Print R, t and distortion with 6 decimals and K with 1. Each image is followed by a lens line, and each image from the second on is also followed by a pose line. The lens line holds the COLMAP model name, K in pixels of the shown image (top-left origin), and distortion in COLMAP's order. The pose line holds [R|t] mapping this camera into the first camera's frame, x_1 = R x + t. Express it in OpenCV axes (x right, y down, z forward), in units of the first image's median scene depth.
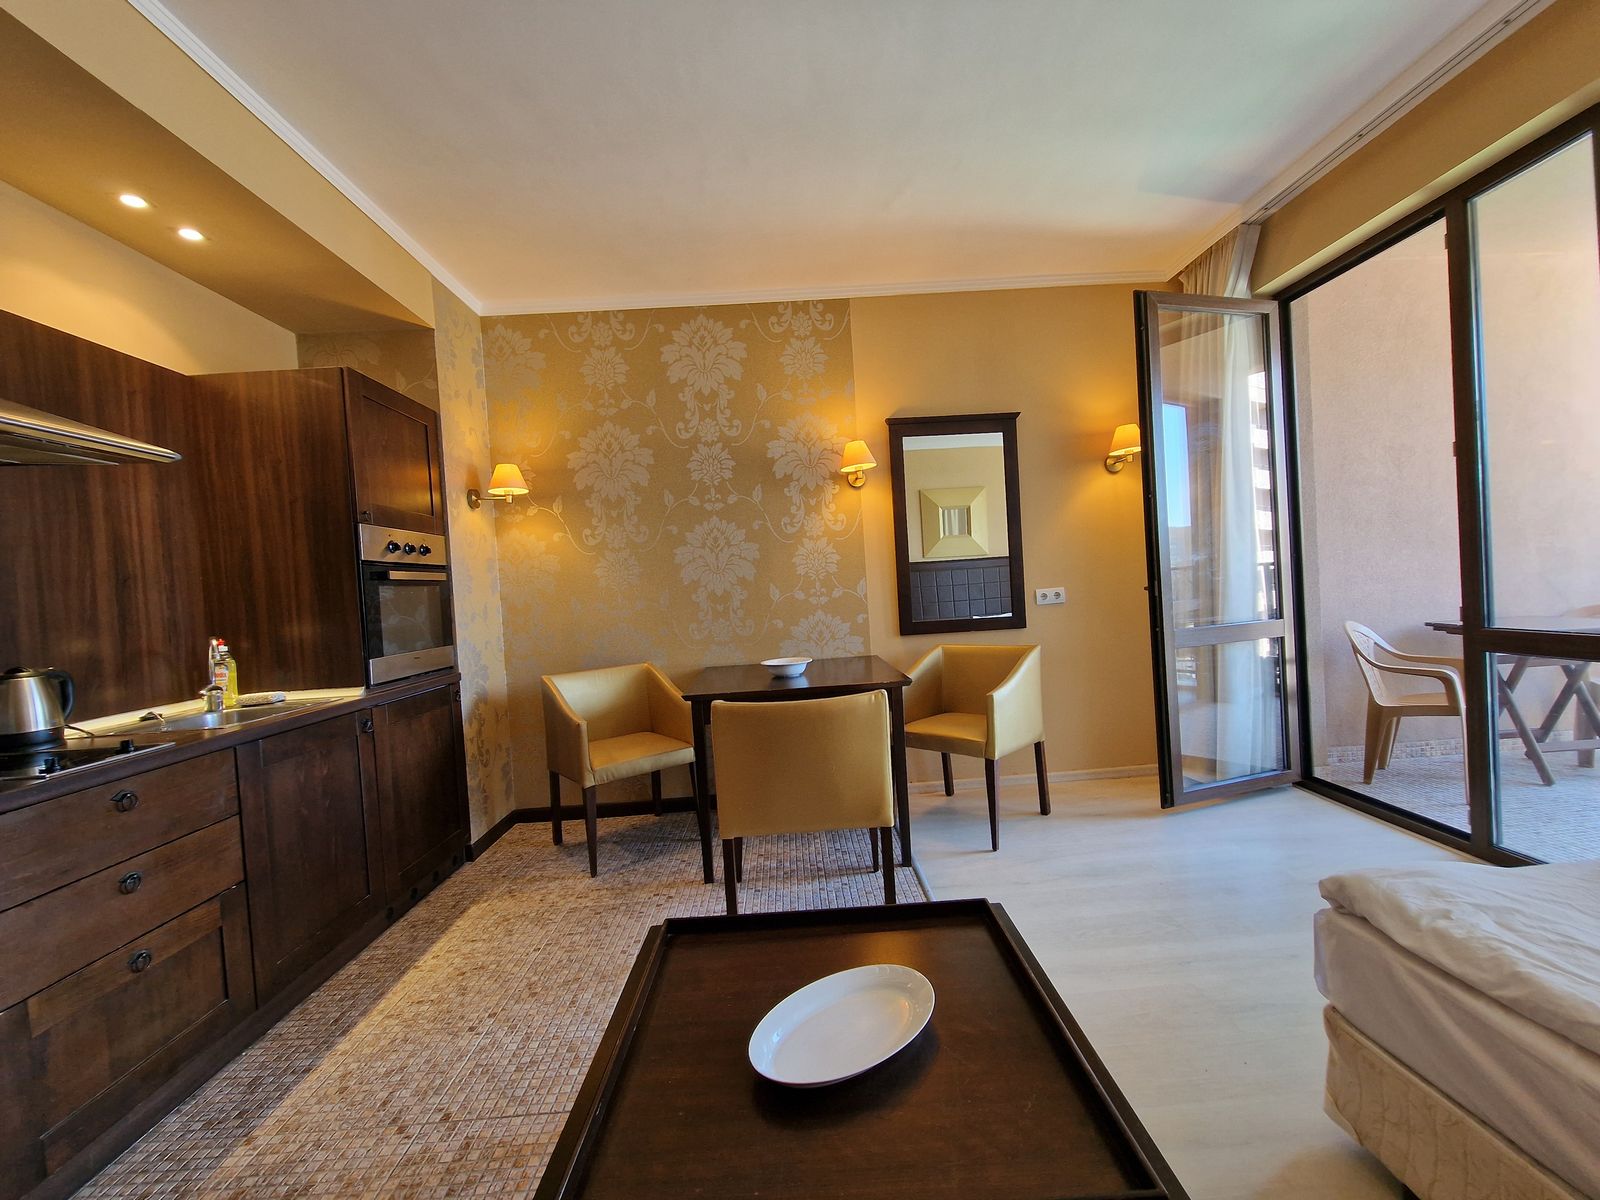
lens RADIAL K [[656.3, 0, 802.7], [0, 656.3, 598.5], [0, 0, 1]] dist [0.002774, -0.003096]
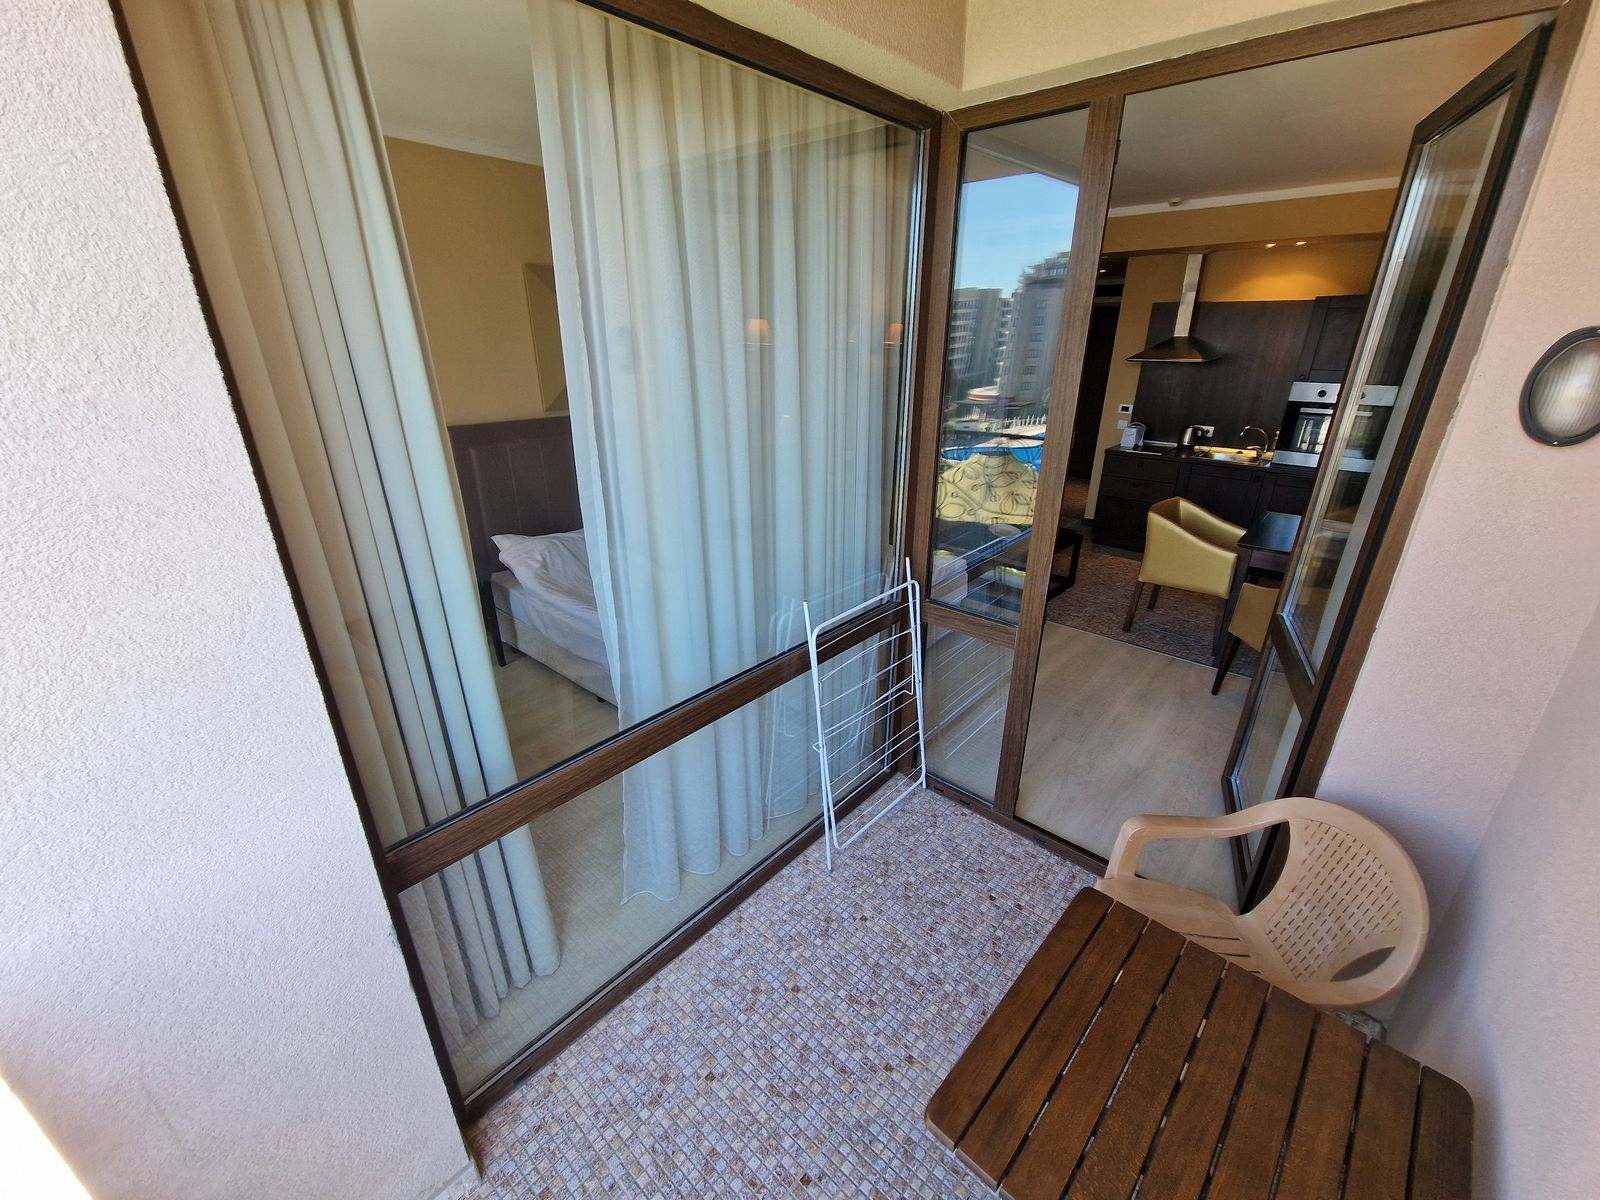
lens RADIAL K [[656.3, 0, 802.7], [0, 656.3, 598.5], [0, 0, 1]] dist [0.002774, -0.003096]
pose [[-0.689212, 0.328833, -0.645643, 1.557652], [0.026655, 0.901987, 0.430939, -0.349794], [0.724069, 0.279799, -0.630426, 1.130931]]
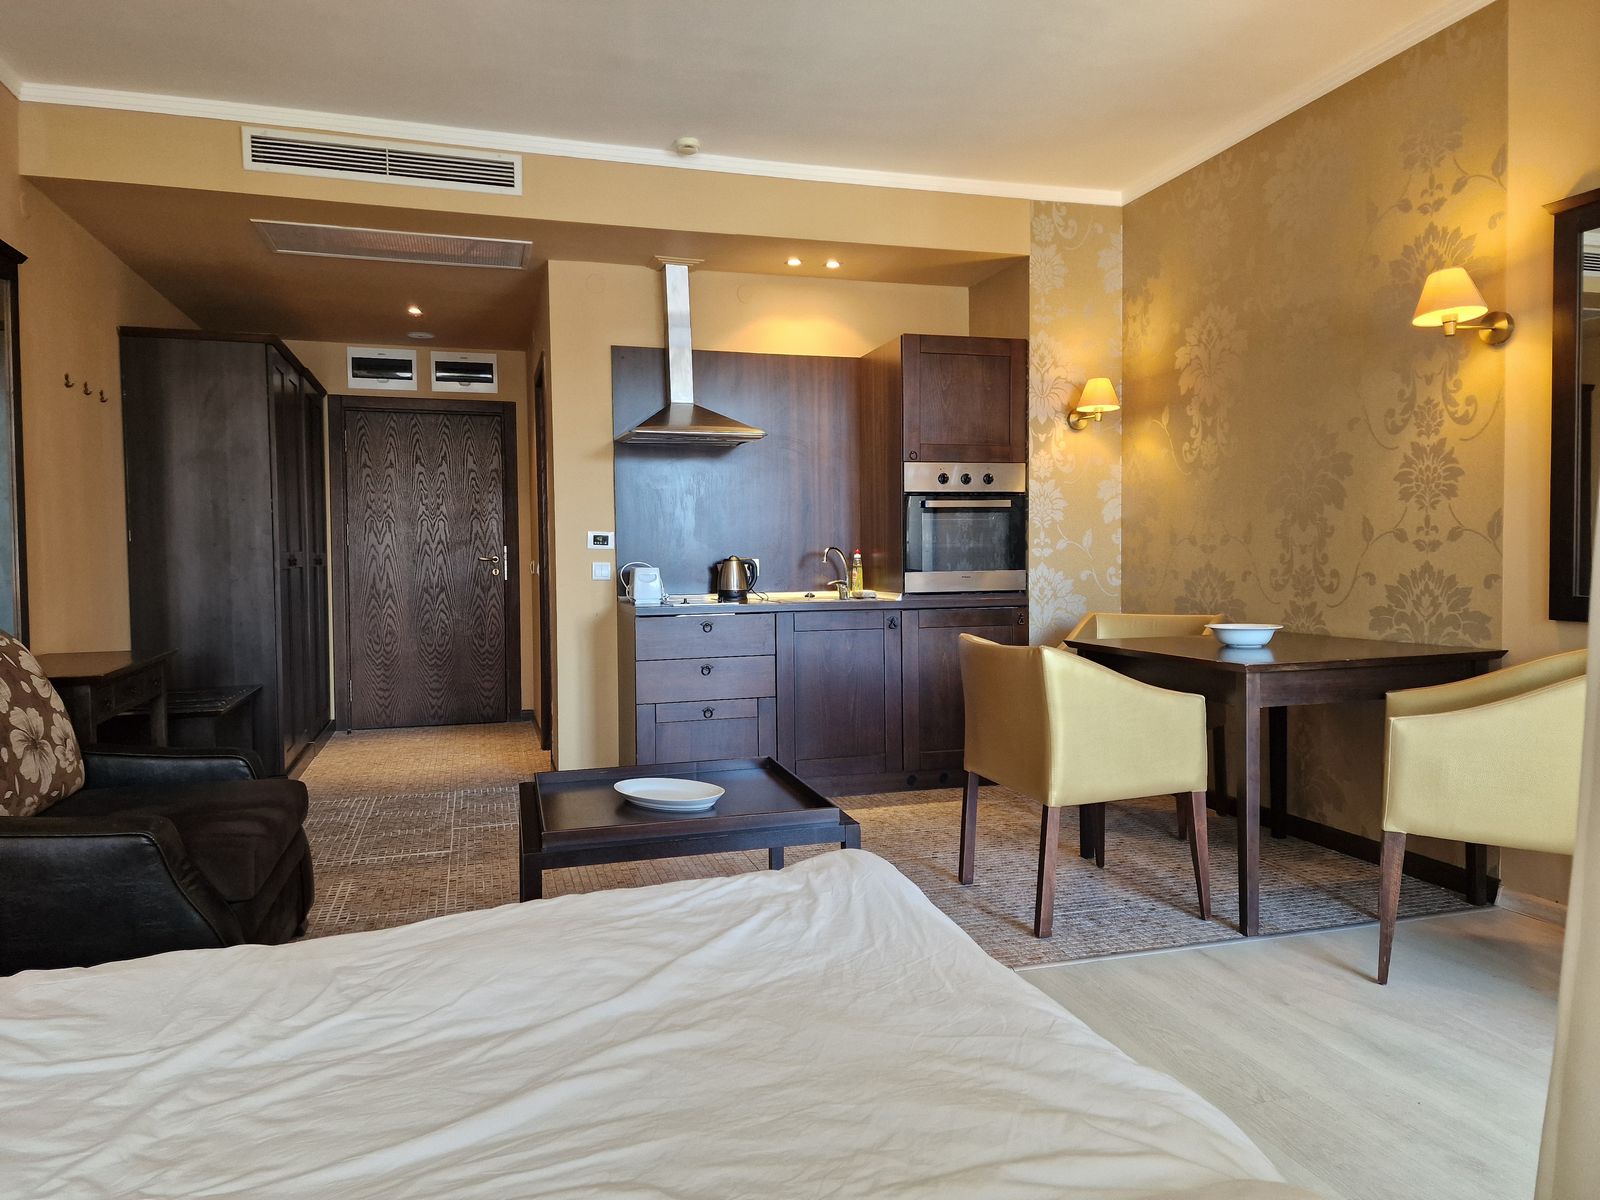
lens RADIAL K [[1071.7, 0, 805.5], [0, 1071.7, 594.5], [0, 0, 1]] dist [0.086725, -0.095722]
pose [[0.260294, 0.095023, -0.960842, 1.027244], [-0.021911, 0.995470, 0.092512, -0.039869], [0.965281, -0.003027, 0.261197, 0.240264]]
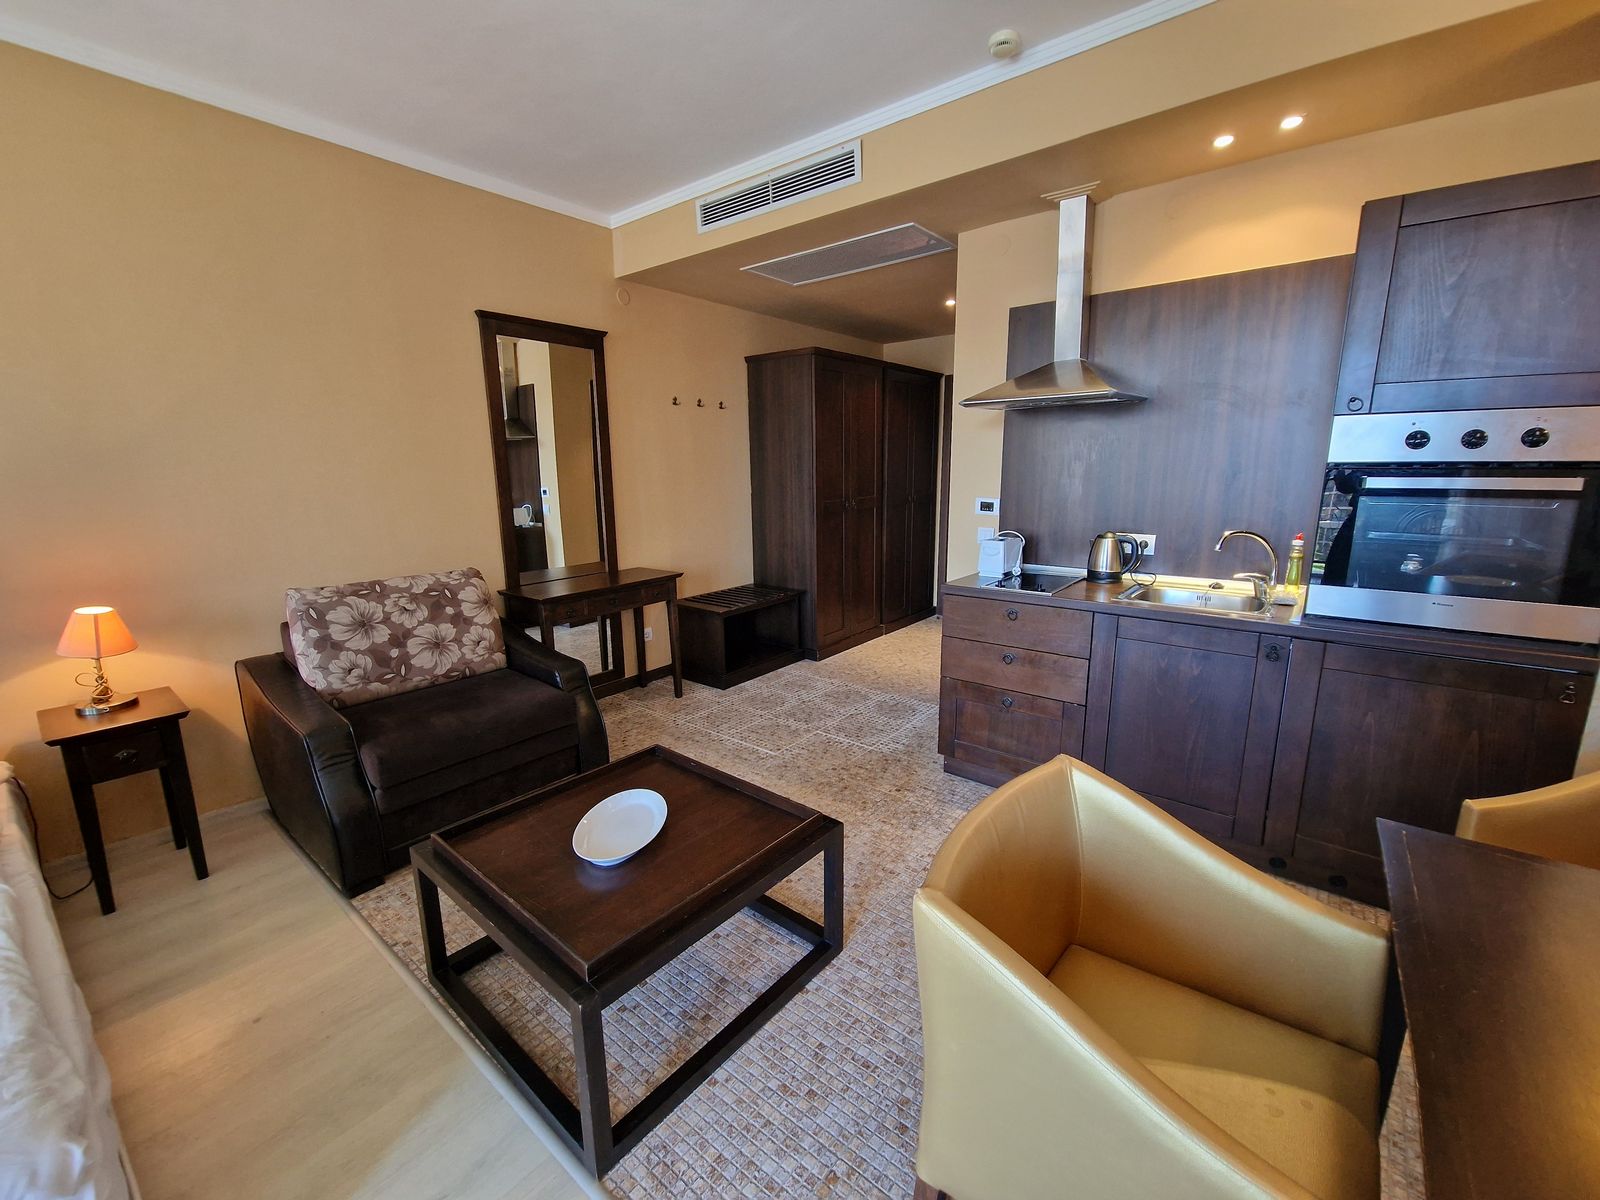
lens RADIAL K [[656.3, 0, 802.7], [0, 656.3, 598.5], [0, 0, 1]] dist [0.002774, -0.003096]
pose [[-0.650129, 0.221456, -0.726835, 0.312139], [0.039799, 0.965196, 0.258482, -0.109461], [0.758781, 0.139119, -0.636316, 0.868991]]
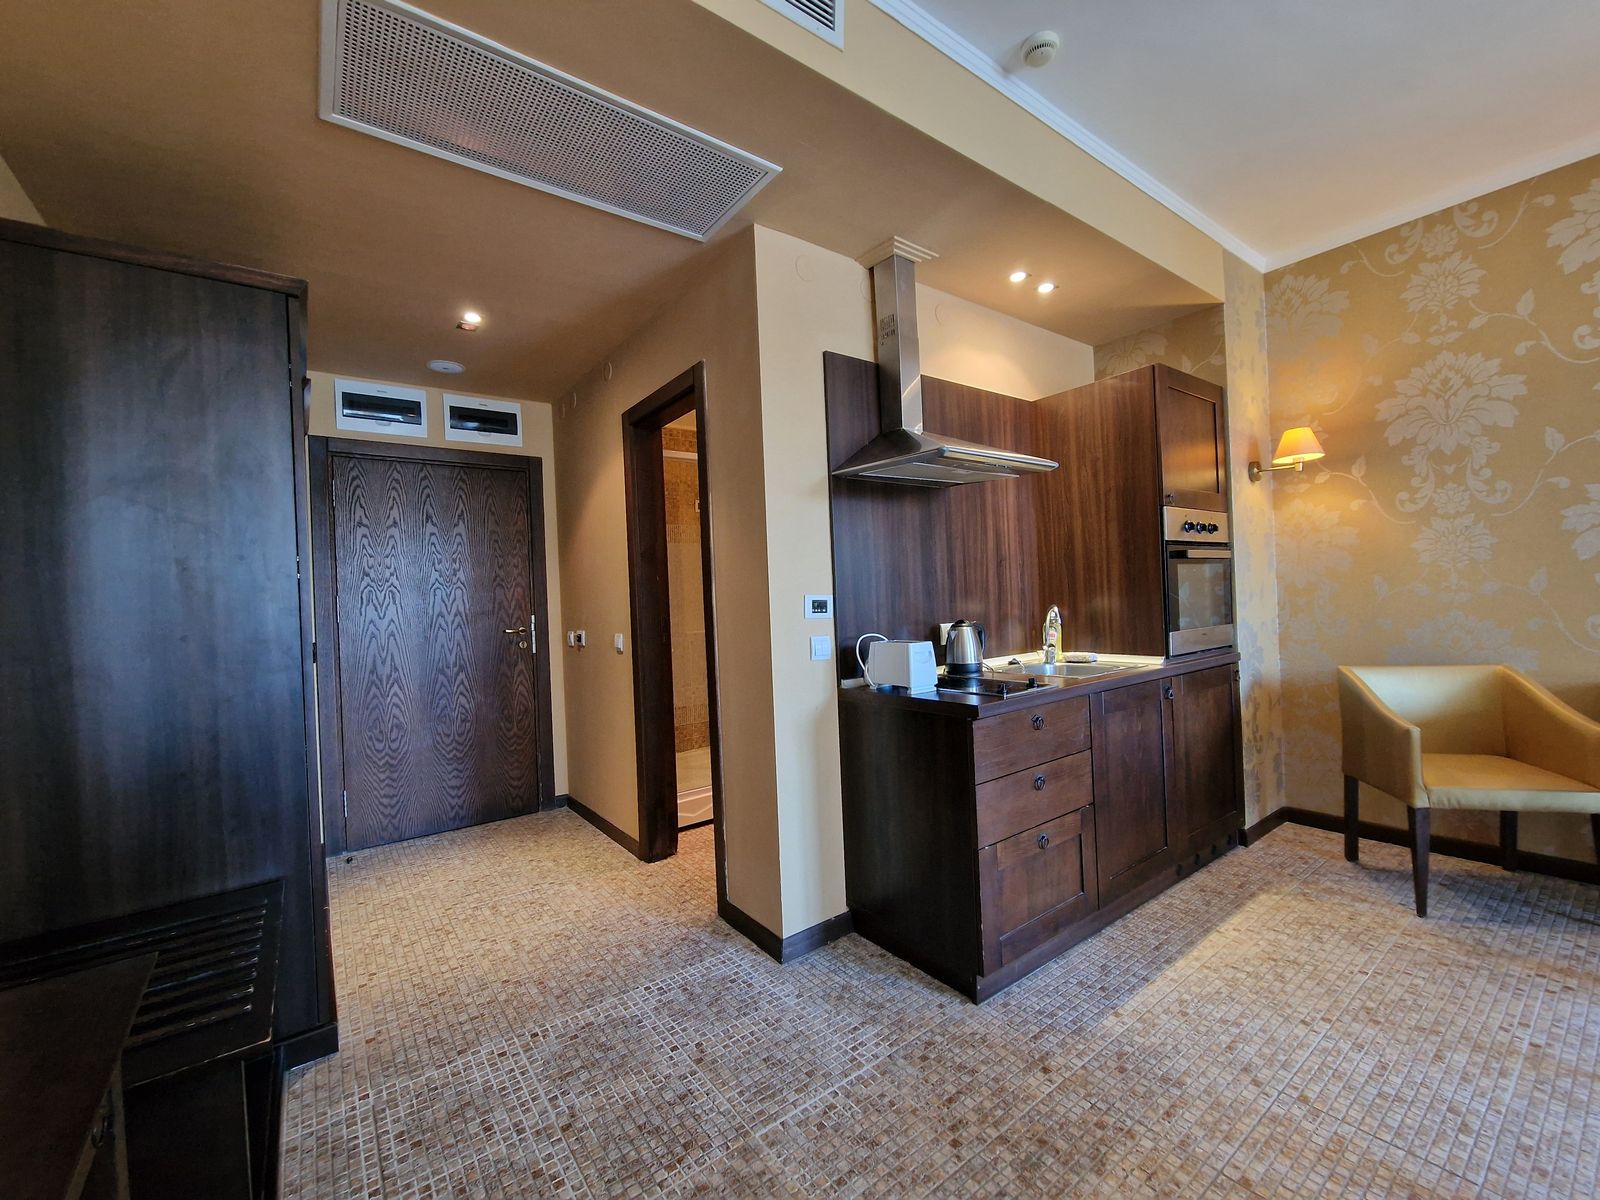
lens RADIAL K [[655.2, 0, 800.0], [0, 655.2, 600.0], [0, 0, 1]] dist [0.002667, -0.005239]
pose [[0.571711, 0.039115, -0.819522, -0.104407], [-0.008453, 0.999091, 0.041788, 0.000051], [0.820412, -0.016963, 0.571521, -0.094657]]
